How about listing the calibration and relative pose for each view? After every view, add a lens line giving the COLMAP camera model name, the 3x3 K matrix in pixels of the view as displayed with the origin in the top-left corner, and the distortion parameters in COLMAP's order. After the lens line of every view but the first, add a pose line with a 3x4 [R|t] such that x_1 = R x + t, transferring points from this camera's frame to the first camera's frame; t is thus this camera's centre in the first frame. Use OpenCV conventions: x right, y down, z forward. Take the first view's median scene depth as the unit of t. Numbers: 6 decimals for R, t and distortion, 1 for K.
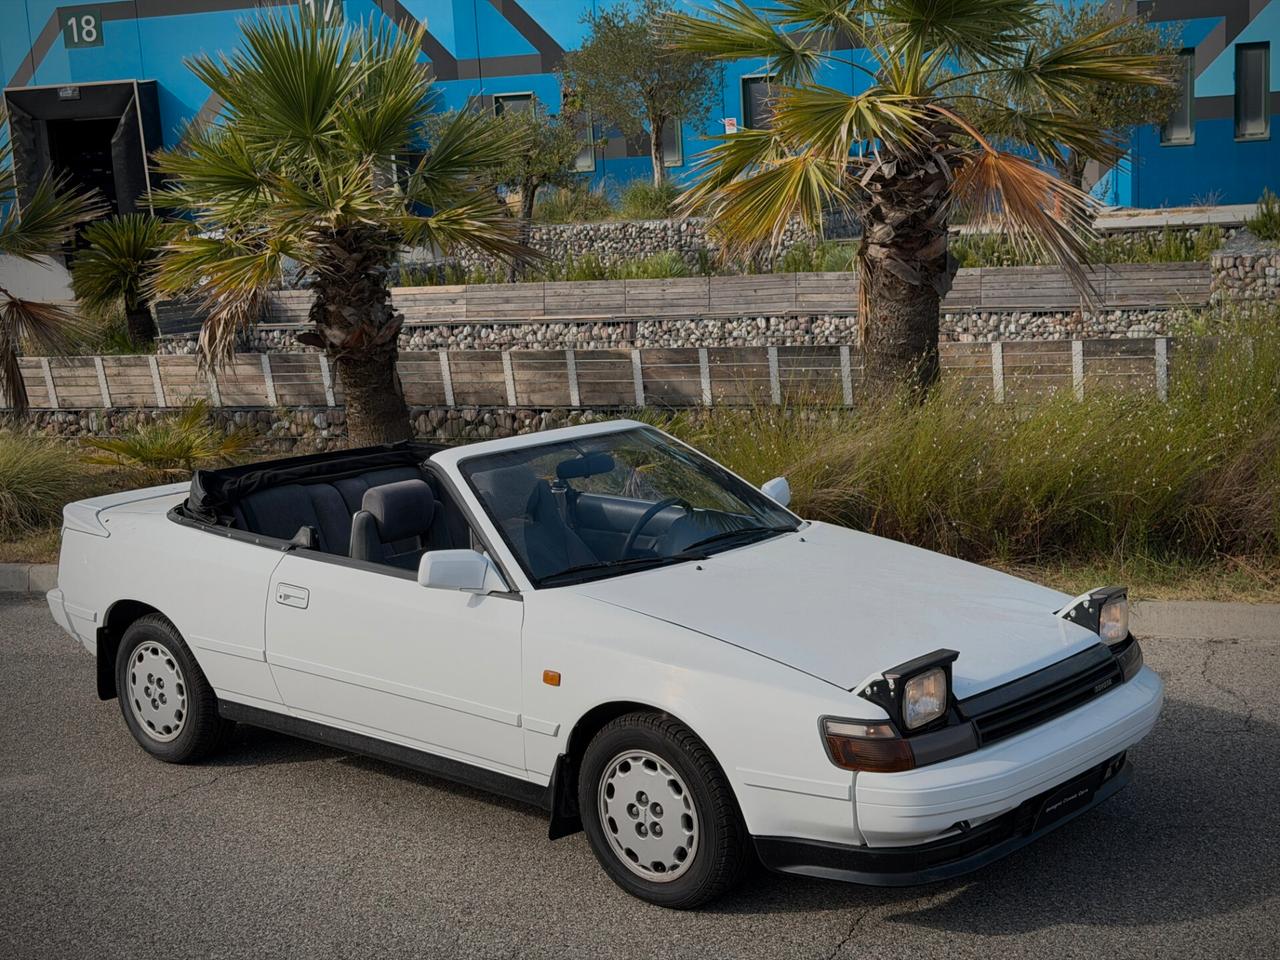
lens RADIAL K [[1831.4, 0, 650.2], [0, 1831.4, 477.4], [0, 0, 1]] dist [0.119644, -0.121390]
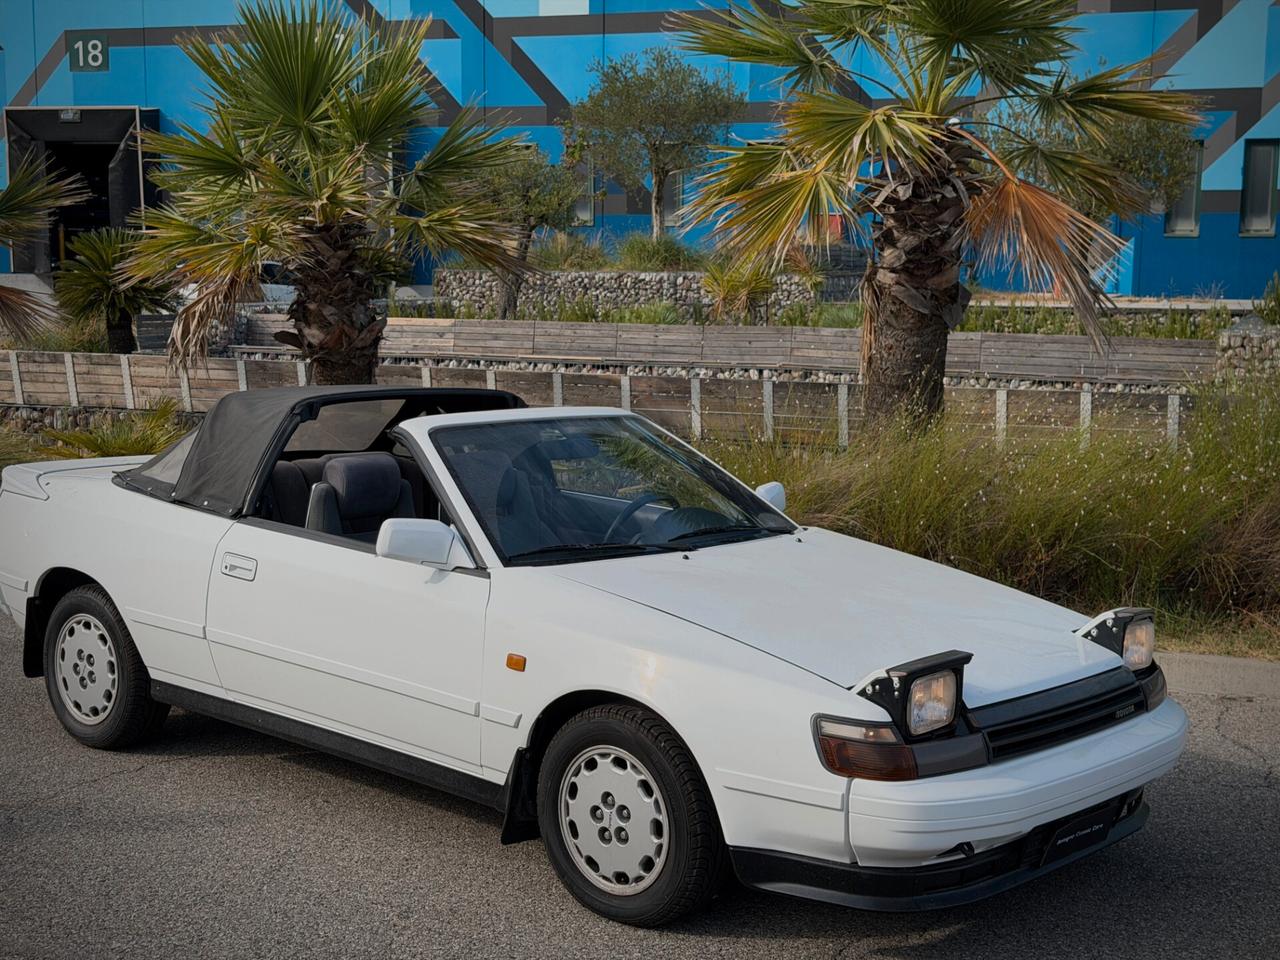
lens RADIAL K [[1835.5, 0, 639.0], [0, 1835.5, 478.1], [0, 0, 1]] dist [0.124282, -0.133621]
pose [[0.997828, 0.065761, 0.003947, -0.001762], [-0.065554, 0.997061, -0.039642, 0.029371], [-0.006542, 0.039297, 0.999206, 0.053082]]
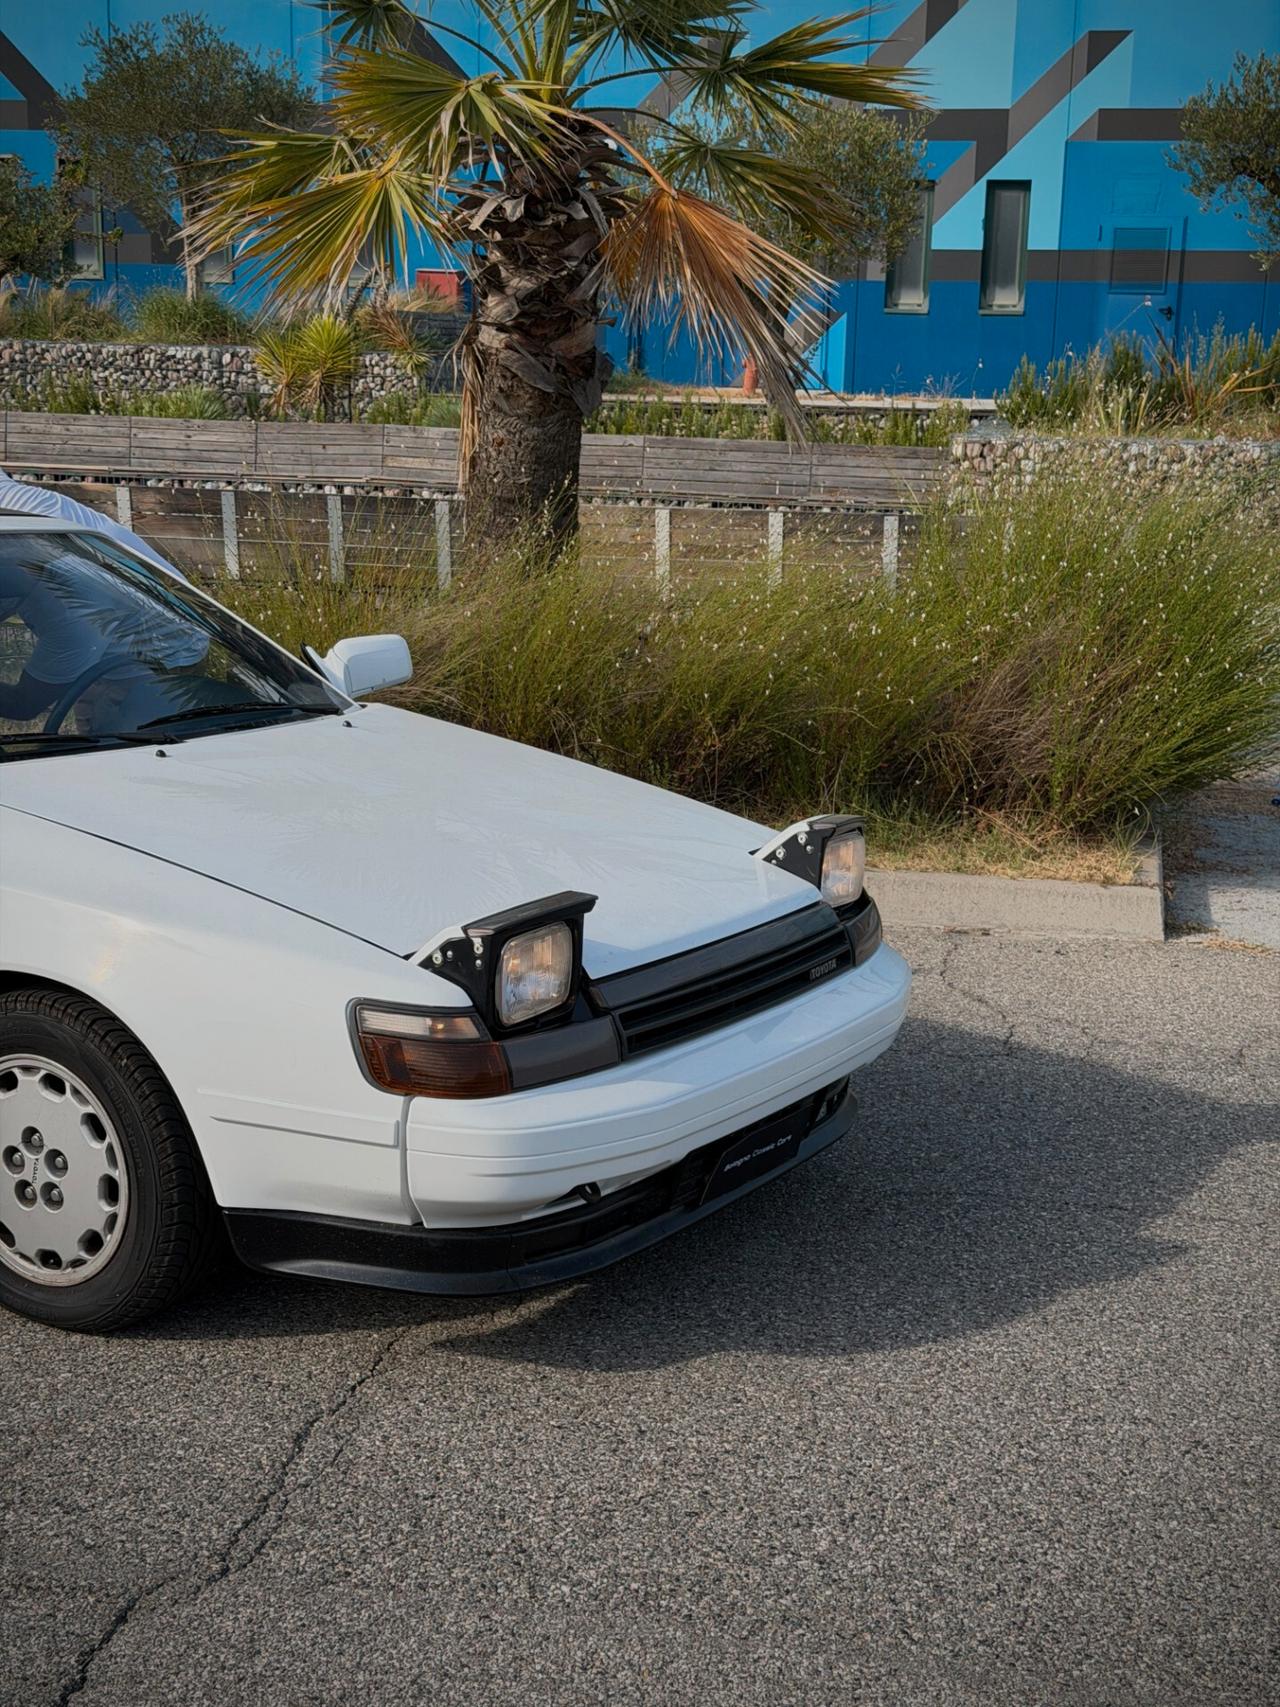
lens RADIAL K [[2399.2, 0, 715.6], [0, 2399.2, 936.5], [0, 0, 1]] dist [0.041785, 0.141604]
pose [[0.975505, 0.031196, 0.217752, 0.021117], [-0.047654, 0.996356, 0.070741, 0.027463], [-0.214752, -0.079385, 0.973437, 0.133994]]
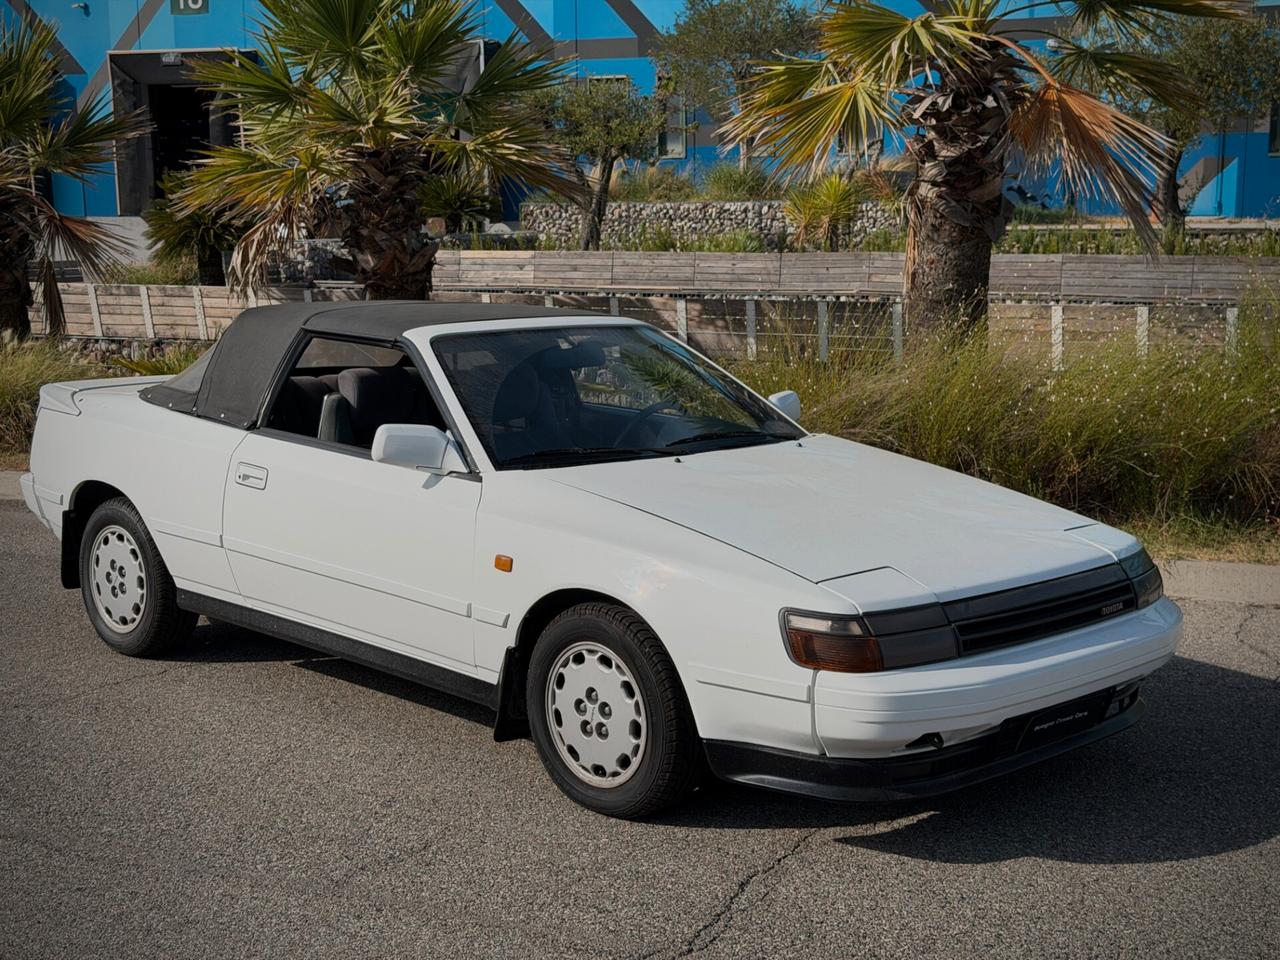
lens RADIAL K [[1835.5, 0, 639.0], [0, 1835.5, 478.1], [0, 0, 1]] dist [0.124282, -0.133621]
pose [[0.996897, 0.058058, -0.053153, 0.035152], [-0.058269, 0.998298, -0.002432, 0.037784], [0.052922, 0.005522, 0.998583, 0.048838]]
